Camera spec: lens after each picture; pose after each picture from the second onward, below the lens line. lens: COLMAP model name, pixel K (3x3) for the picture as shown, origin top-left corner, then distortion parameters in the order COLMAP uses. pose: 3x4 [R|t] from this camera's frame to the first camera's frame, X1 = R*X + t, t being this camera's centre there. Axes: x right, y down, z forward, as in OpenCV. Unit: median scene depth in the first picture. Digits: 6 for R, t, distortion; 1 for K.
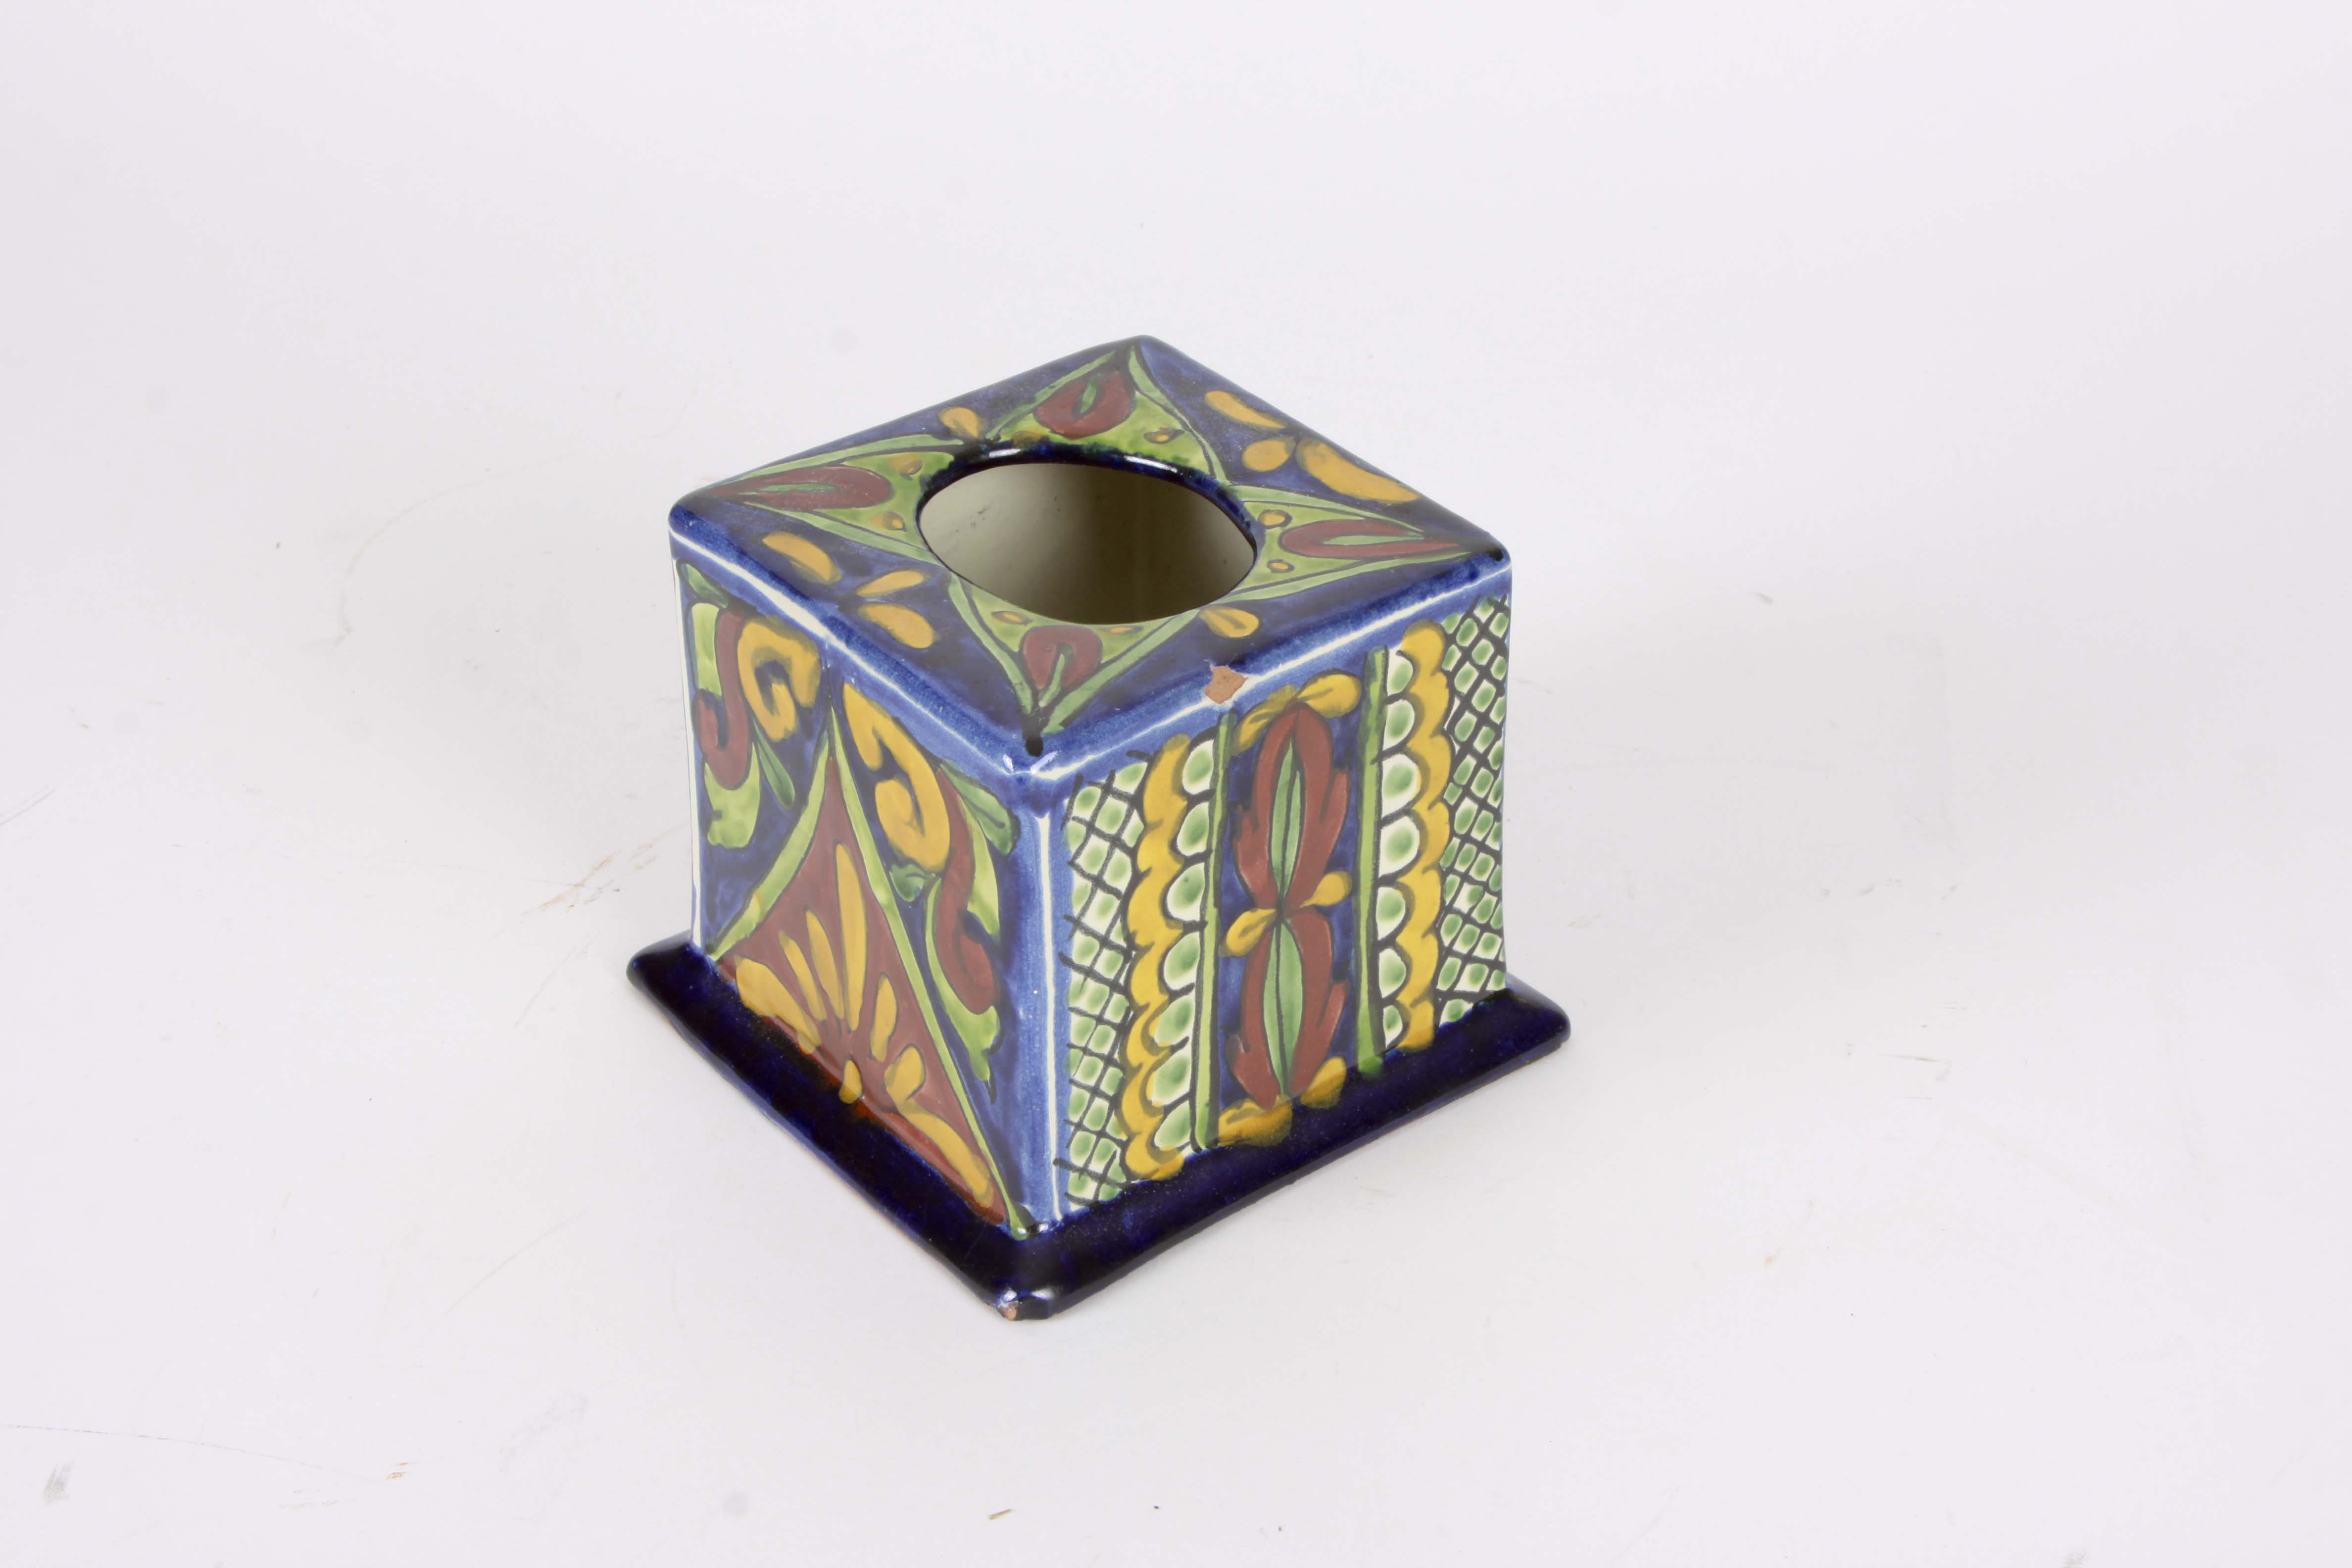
lens RADIAL K [[3832.8, 0, 1170.0], [0, 3832.8, 776.5], [0, 0, 1]] dist [-0.021580, 0.000000]
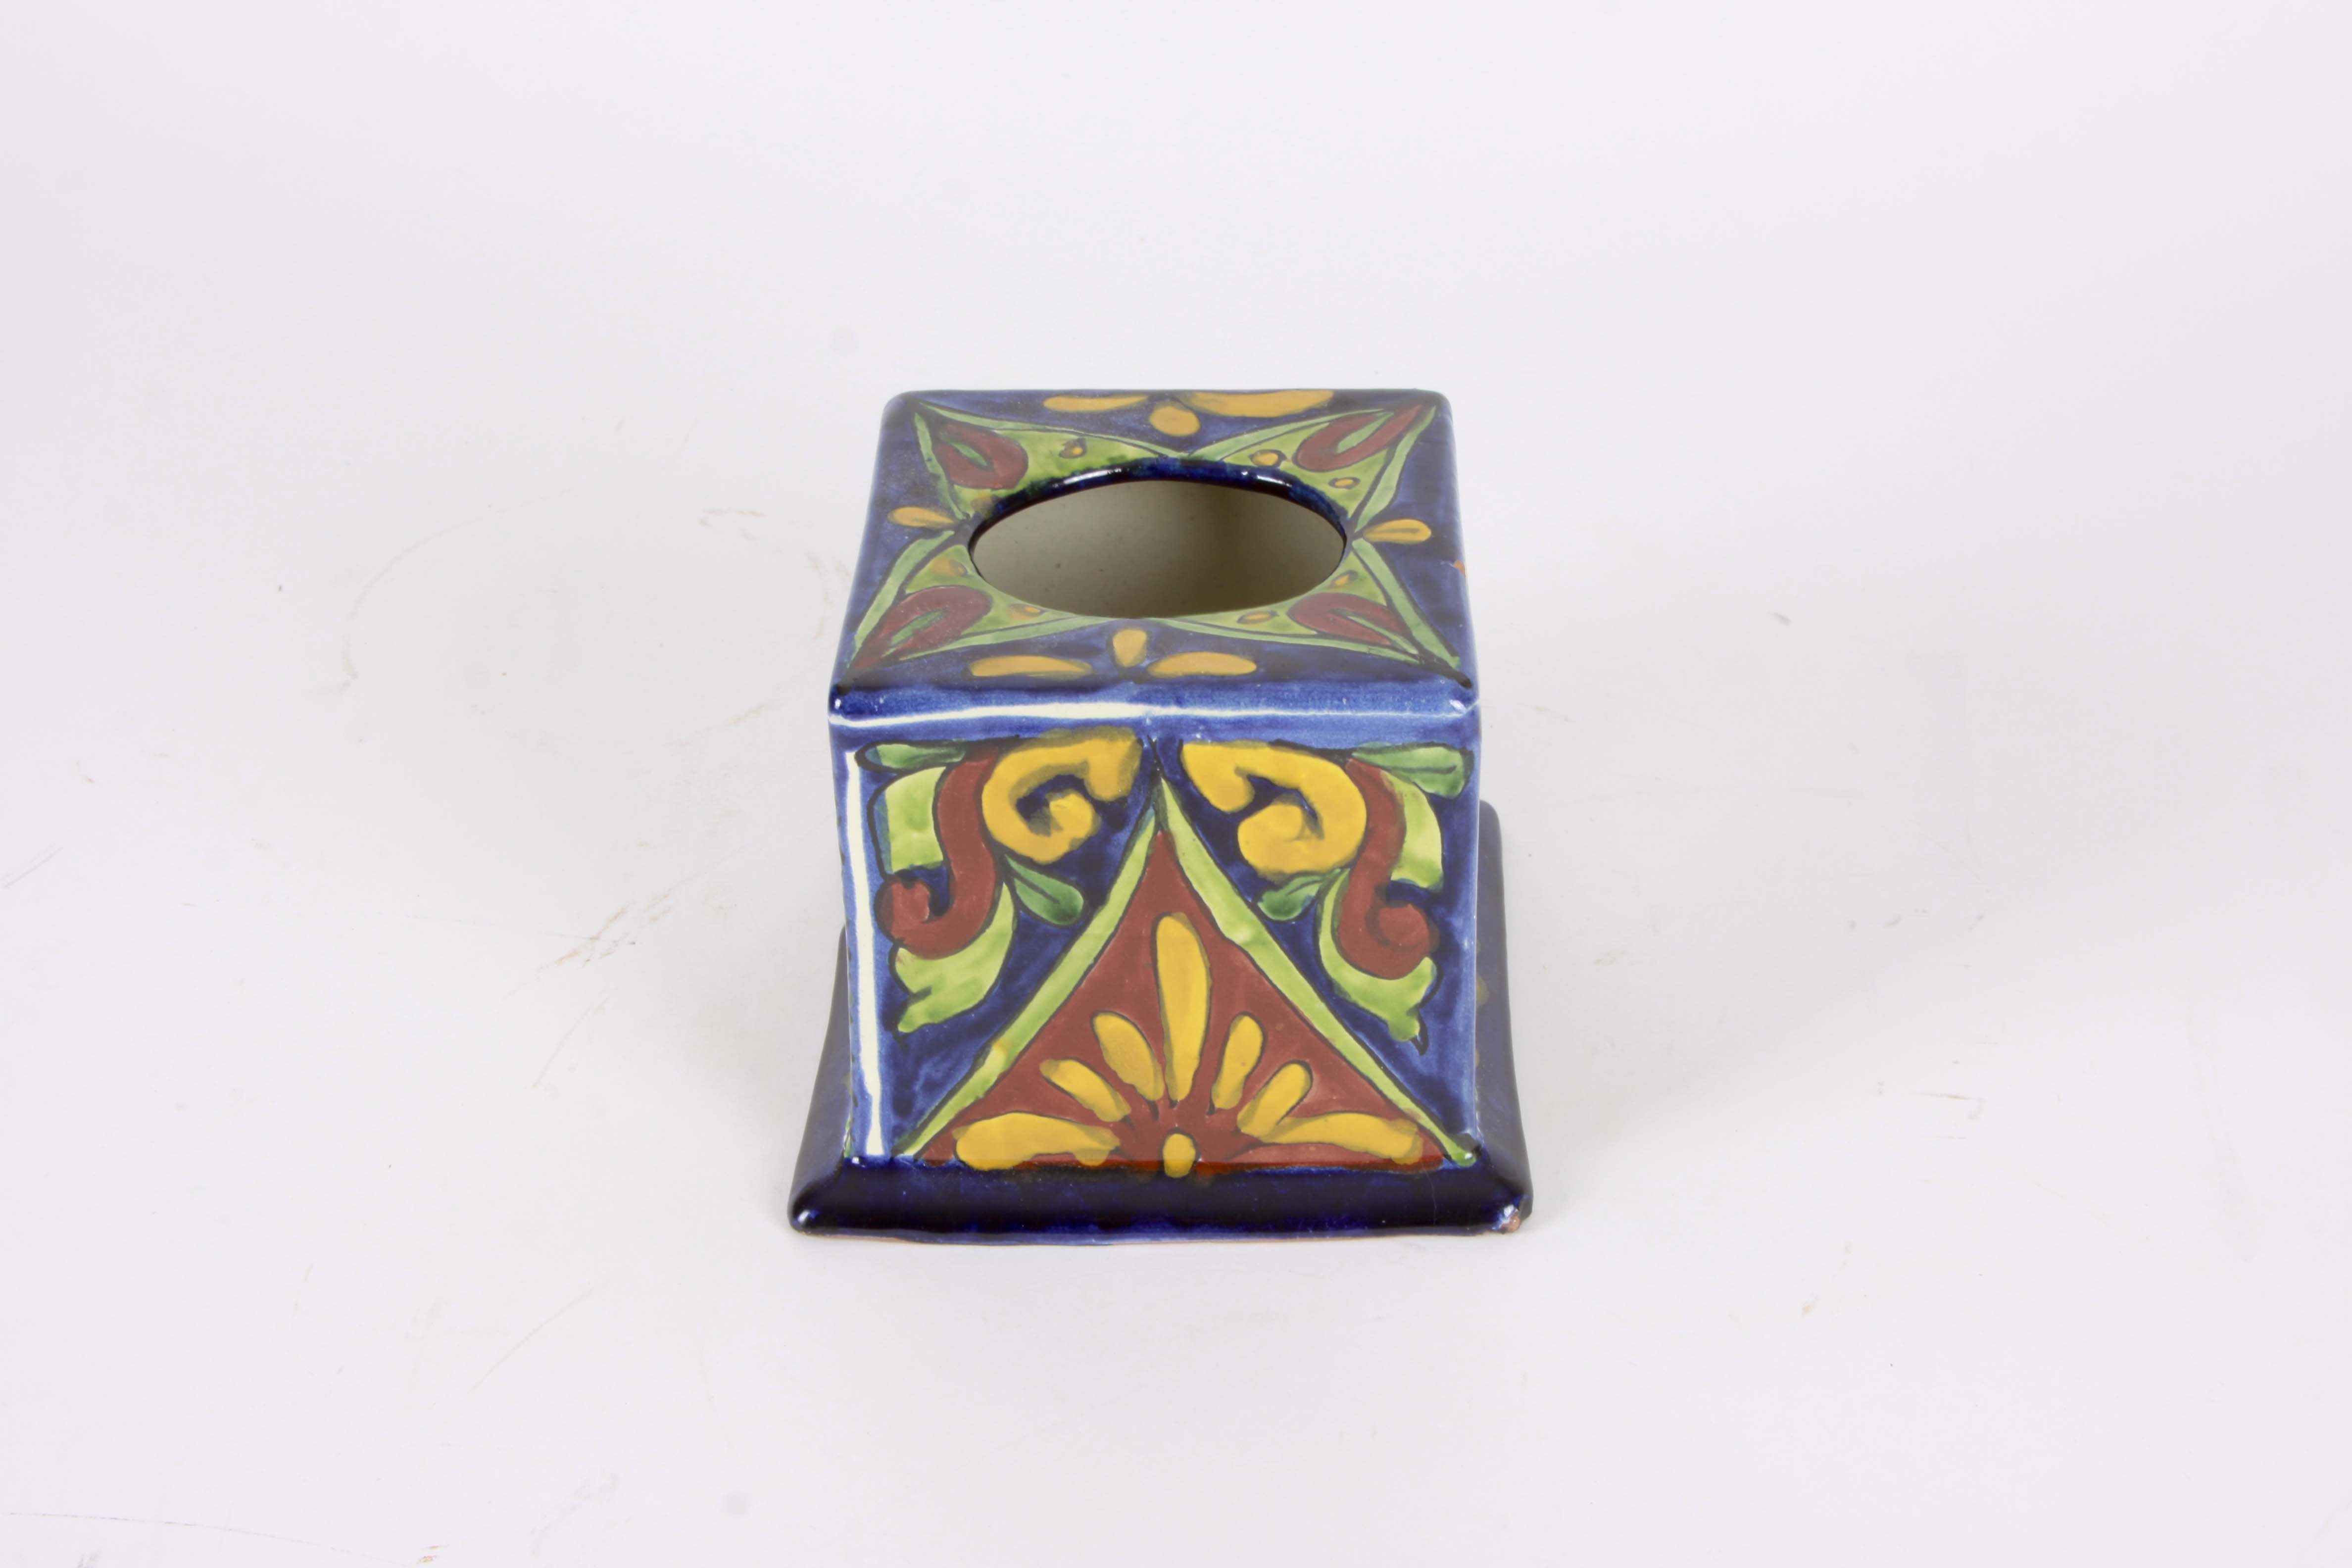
lens RADIAL K [[3832.8, 0, 1182.4], [0, 3832.8, 787.4], [0, 0, 1]] dist [-0.021580, 0.000000]
pose [[0.631928, -0.436889, 0.640152, -0.694167], [0.441893, 0.881668, 0.165503, -0.171416], [-0.636708, 0.178293, 0.750209, 0.253220]]
